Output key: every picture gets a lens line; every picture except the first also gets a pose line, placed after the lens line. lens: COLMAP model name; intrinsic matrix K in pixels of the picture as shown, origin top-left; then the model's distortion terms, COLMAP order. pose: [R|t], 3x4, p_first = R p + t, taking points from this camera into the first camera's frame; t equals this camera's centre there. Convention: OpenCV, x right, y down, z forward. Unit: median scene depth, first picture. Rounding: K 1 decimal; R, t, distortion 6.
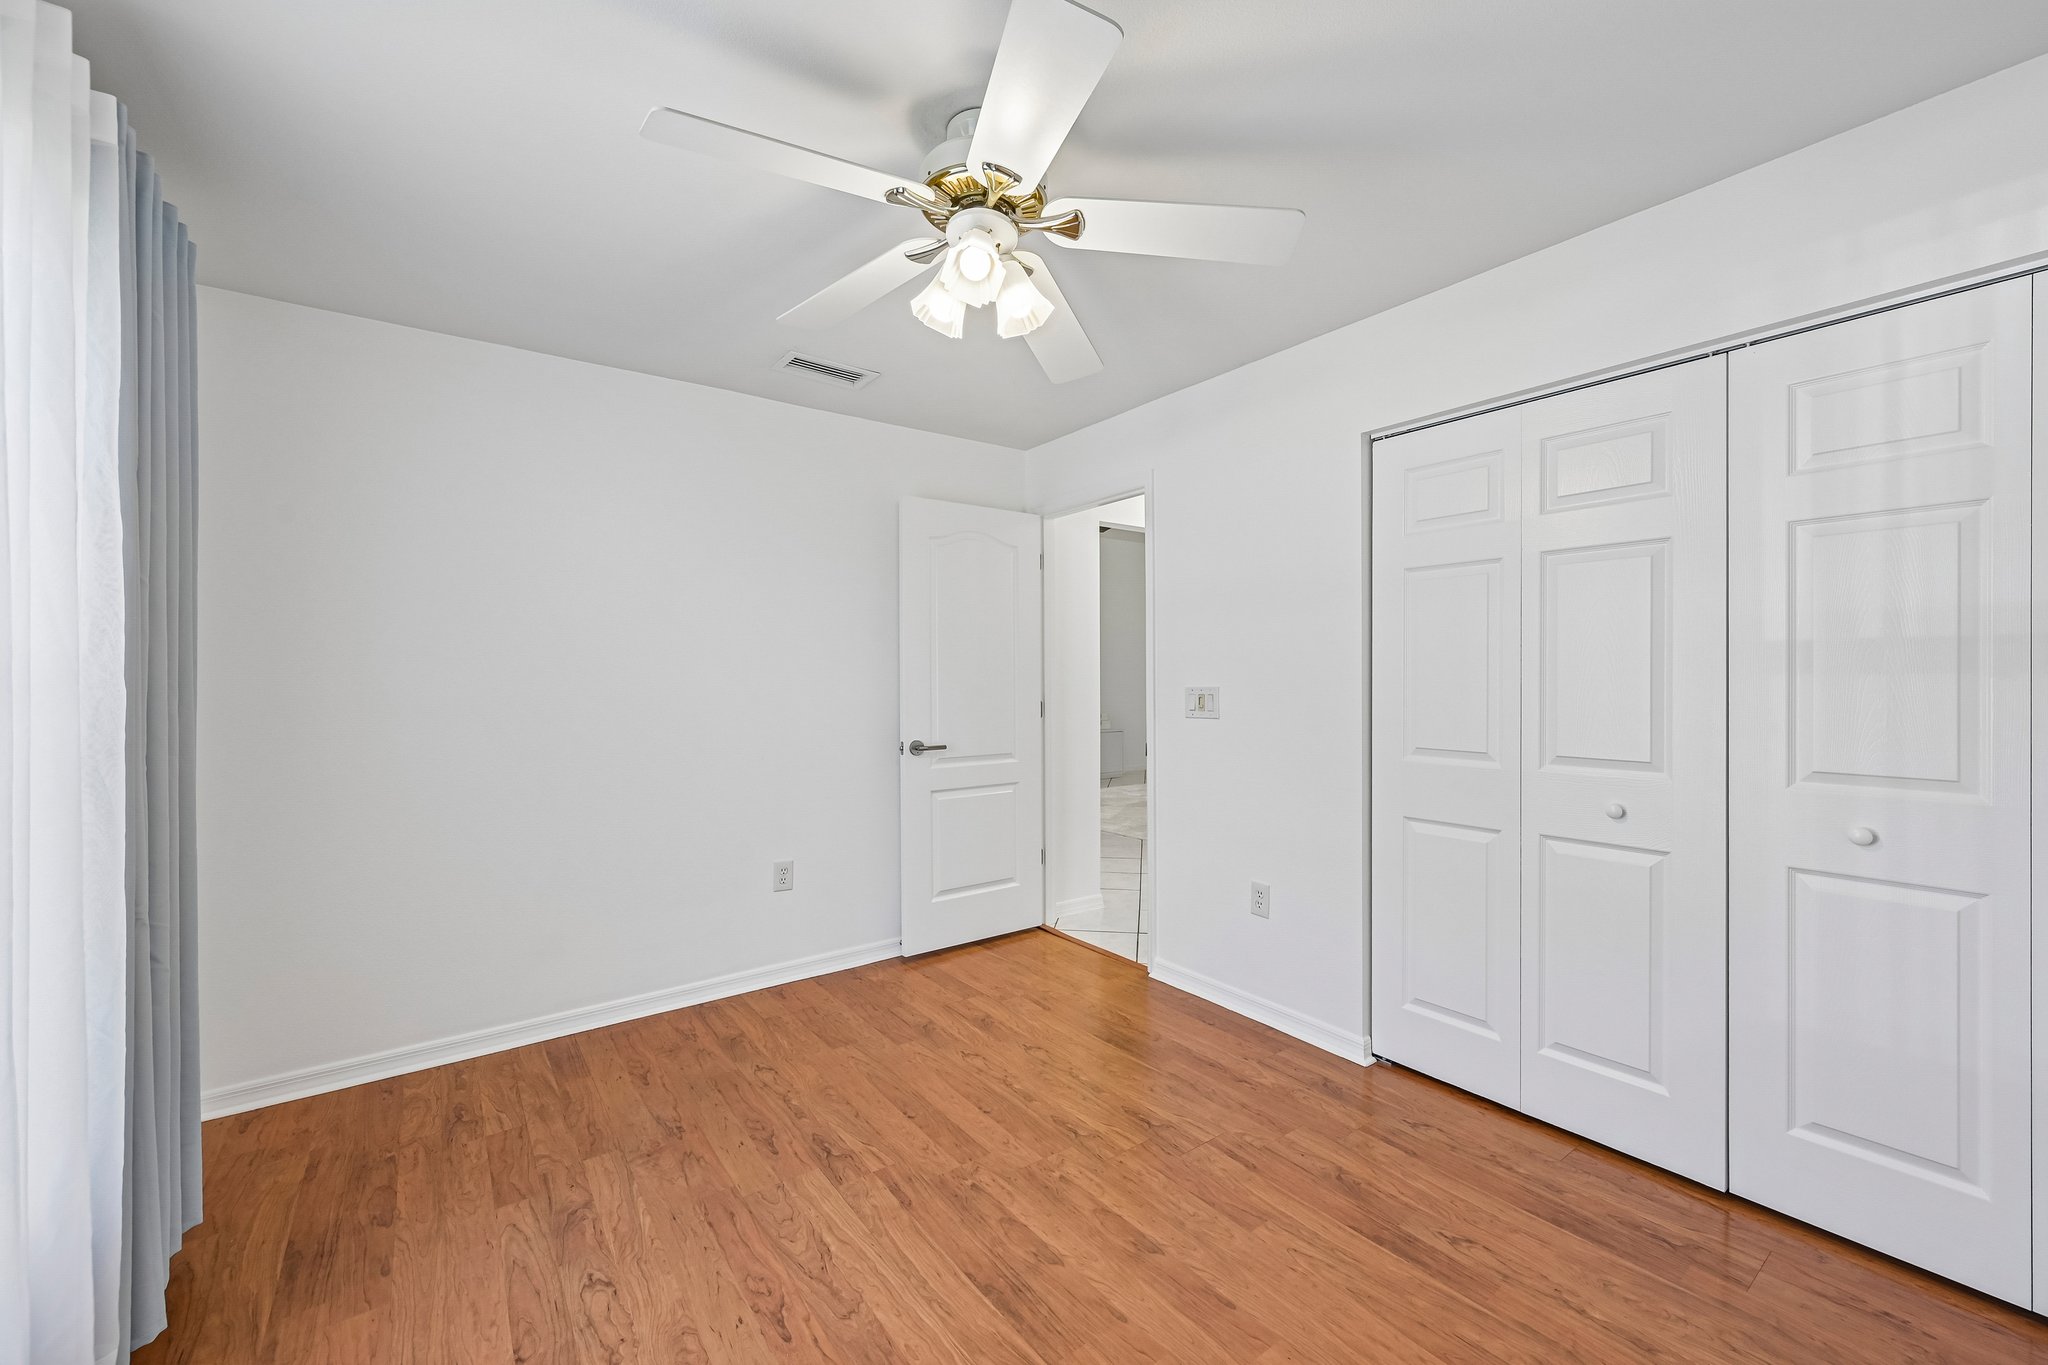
lens RADIAL K [[812.0, 0, 1024.0], [0, 812.0, 682.3], [0, 0, 1]] dist [-0.002089, 0.000474]
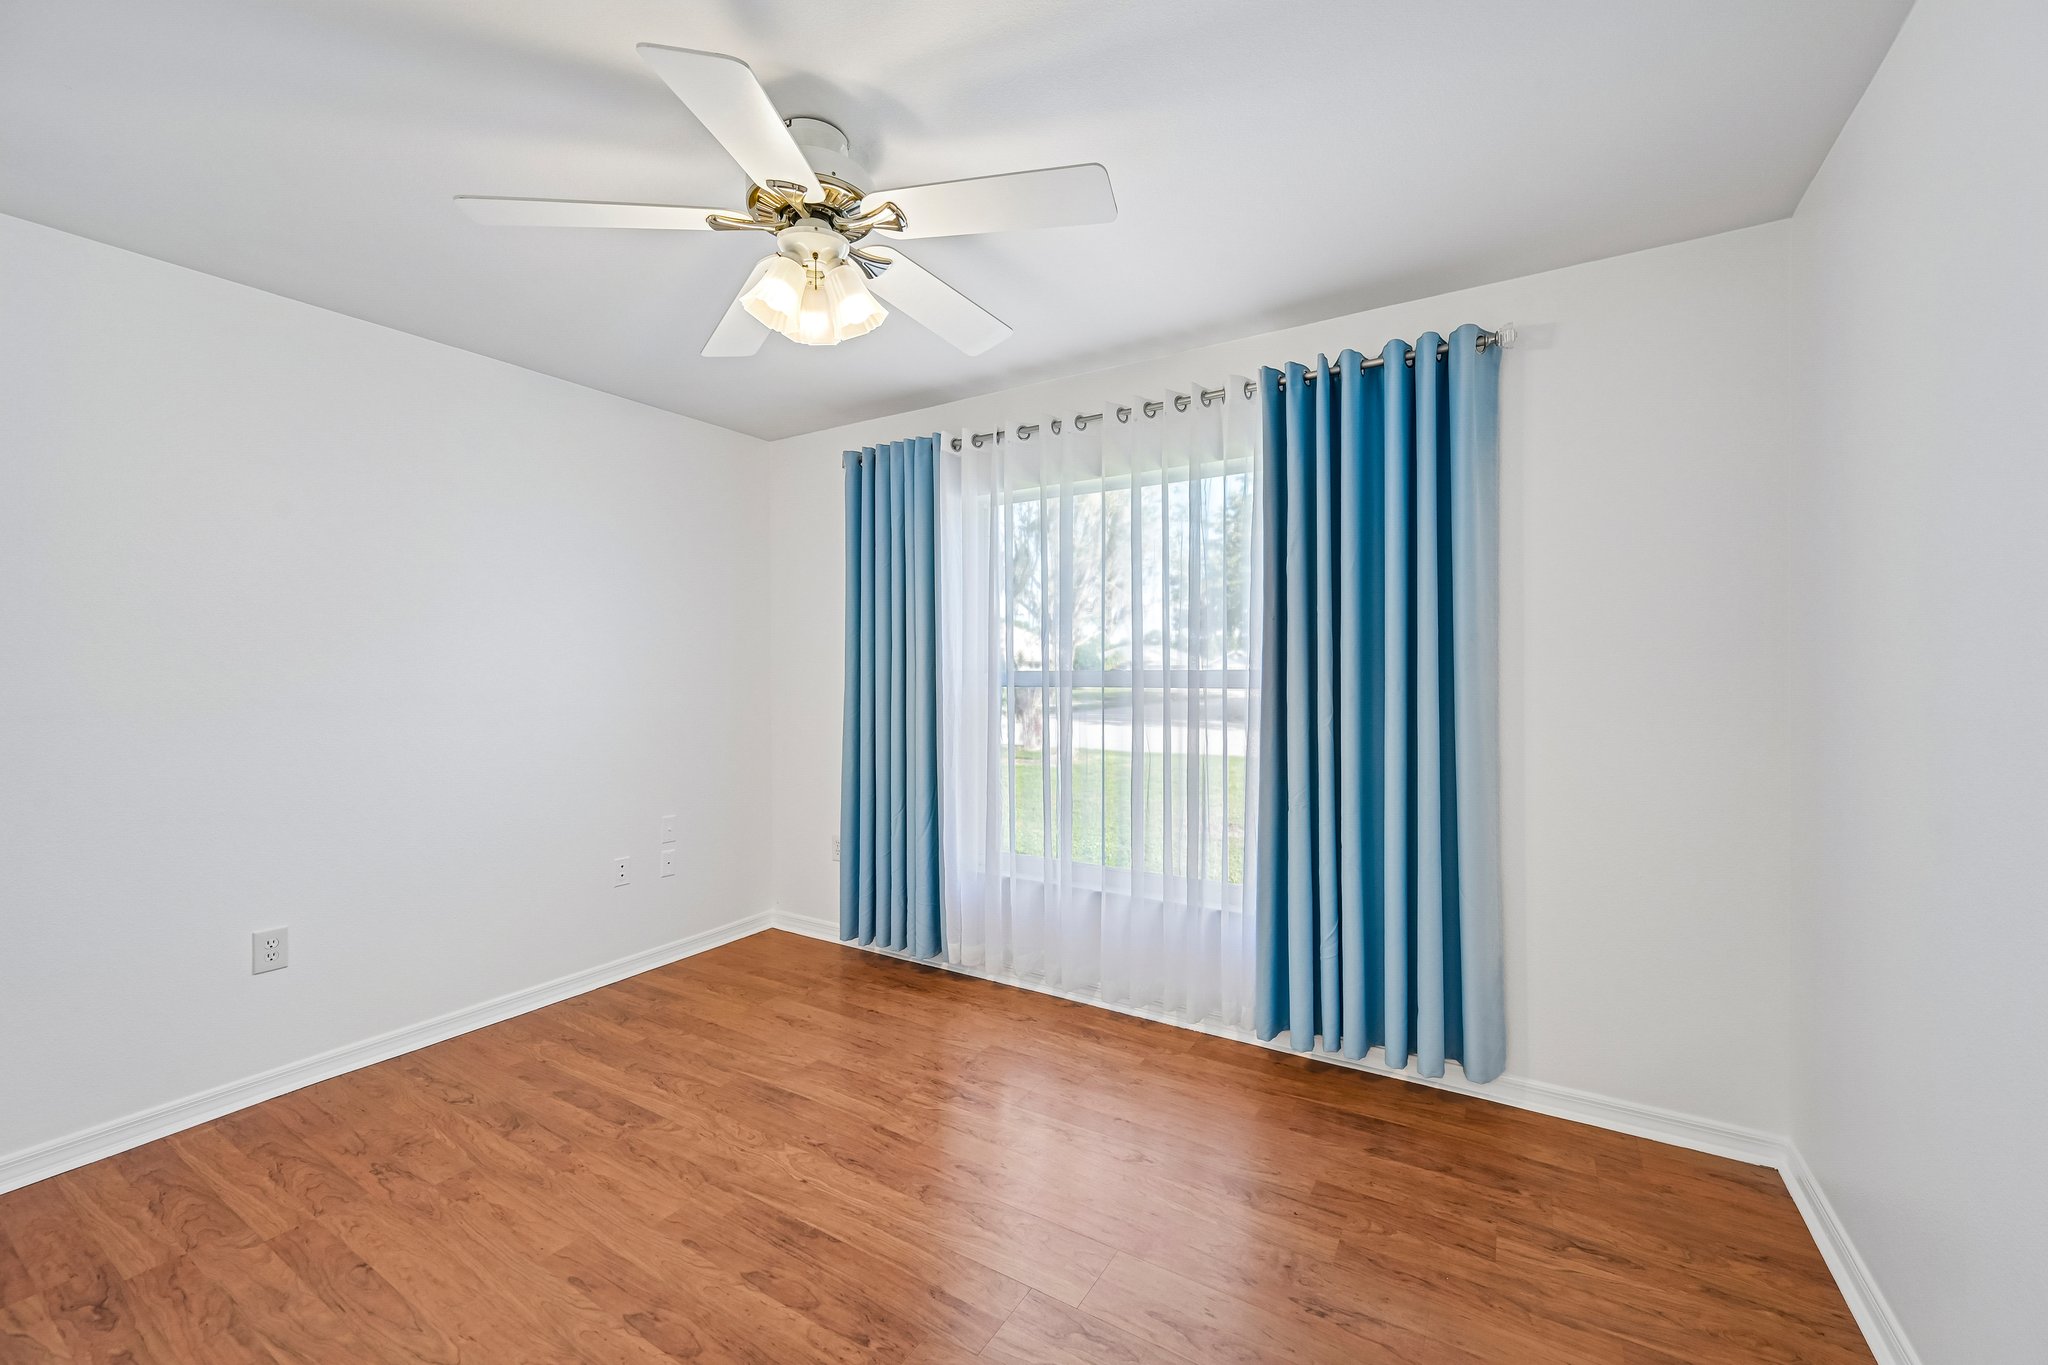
lens RADIAL K [[812.0, 0, 1019.3], [0, 812.0, 664.9], [0, 0, 1]] dist [-0.002089, 0.000474]
pose [[-0.930282, 0.006801, -0.366781, 0.085265], [0.007914, 0.999968, -0.001530, -0.013560], [0.366759, -0.004326, -0.930306, 1.915654]]
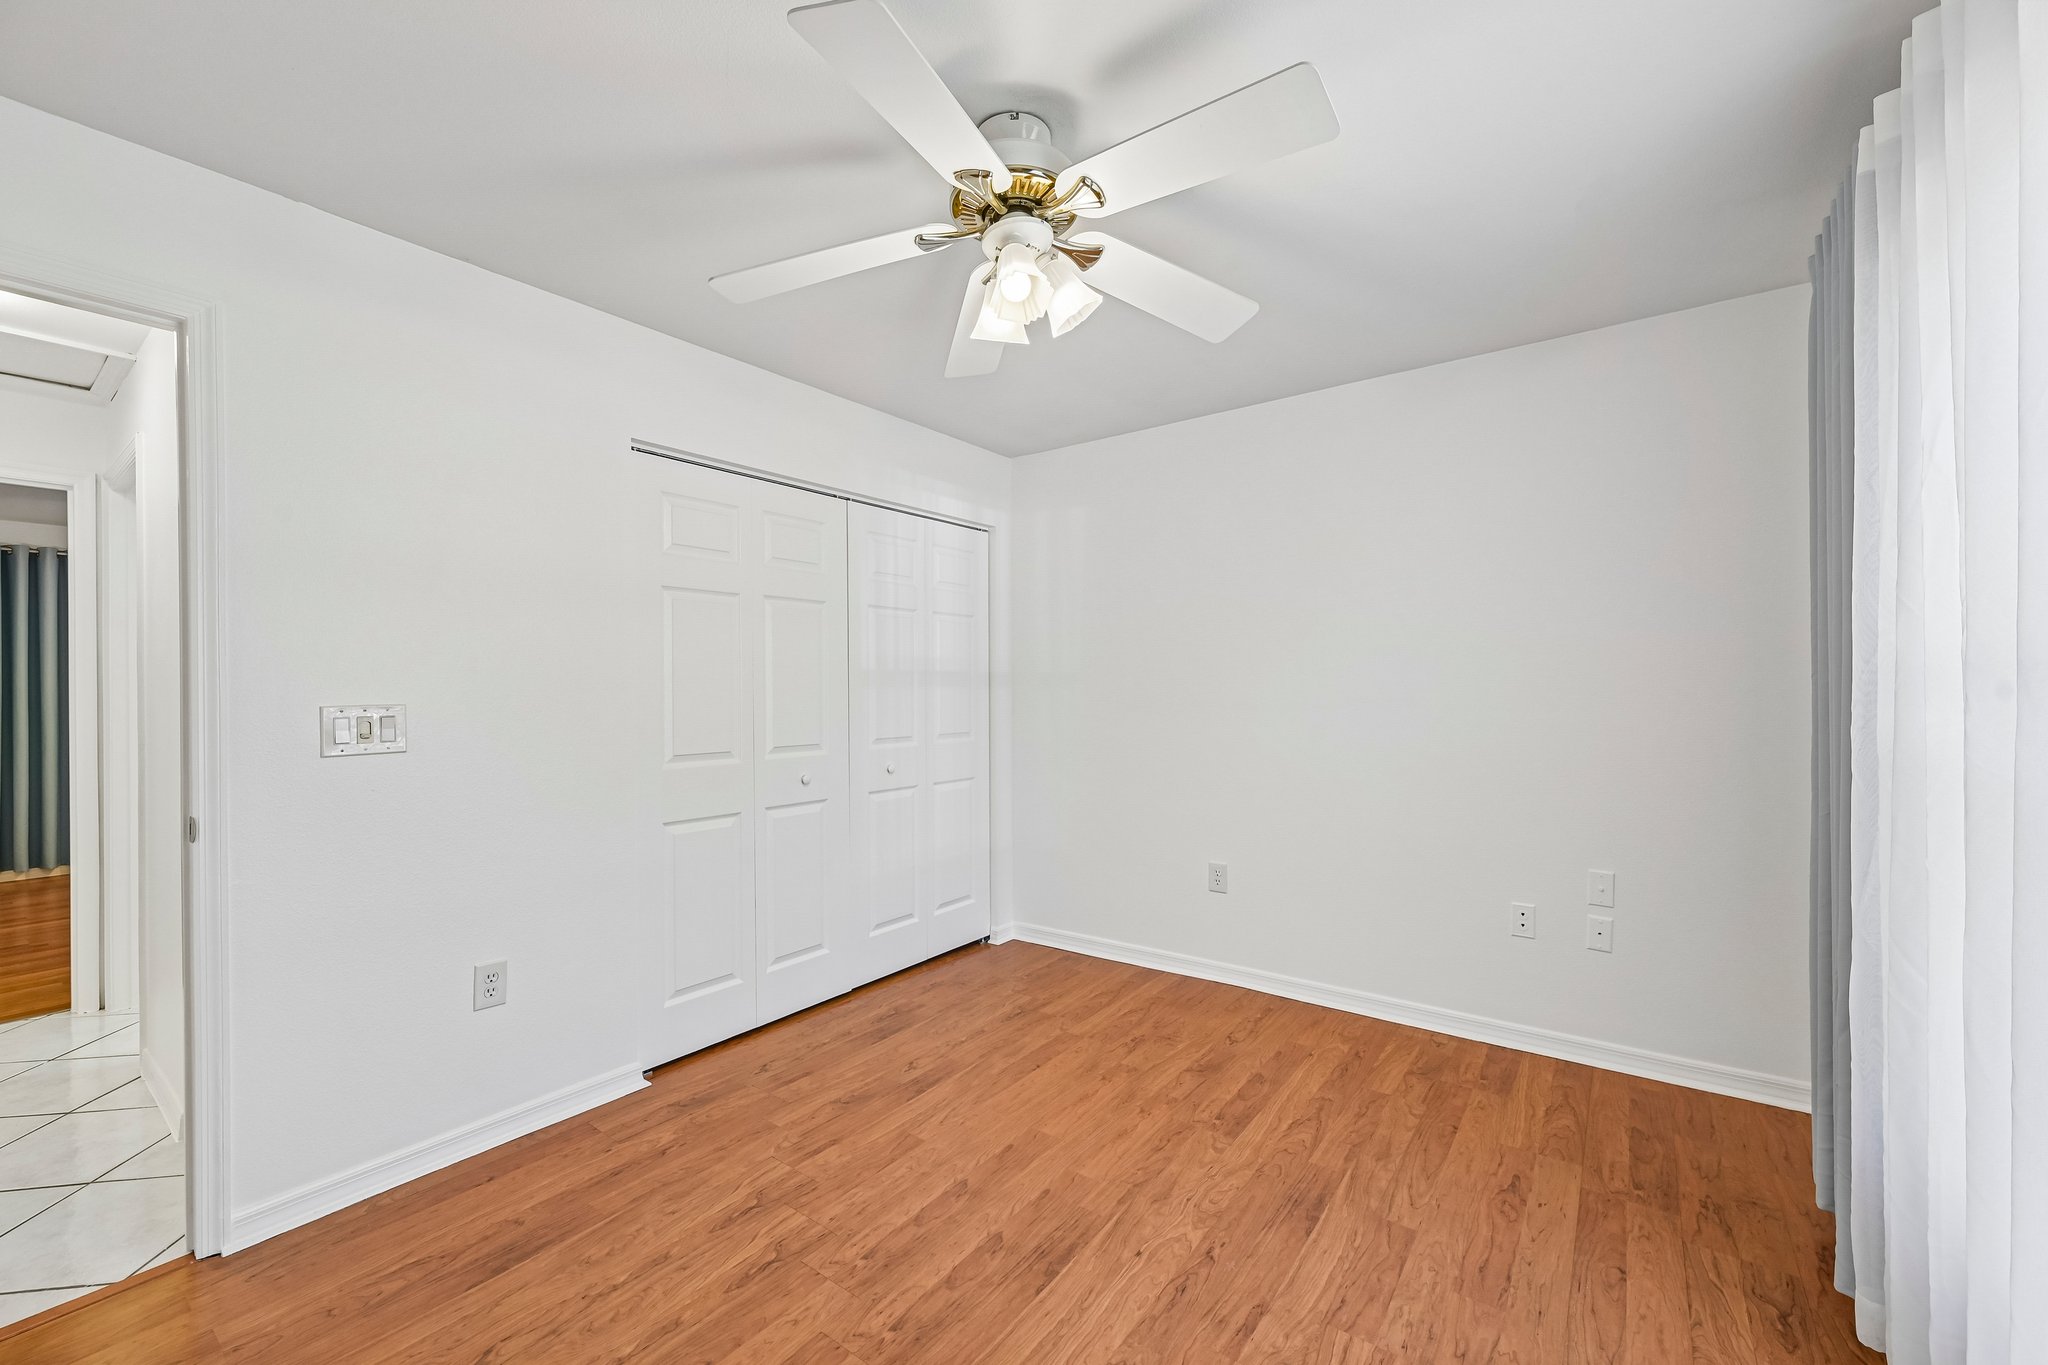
lens RADIAL K [[812.0, 0, 1033.1], [0, 812.0, 692.2], [0, 0, 1]] dist [-0.002089, 0.000474]
pose [[-0.297748, 0.000164, 0.954645, -0.931992], [0.012635, 0.999913, 0.003769, -0.001816], [-0.954561, 0.013184, -0.297724, 1.193202]]
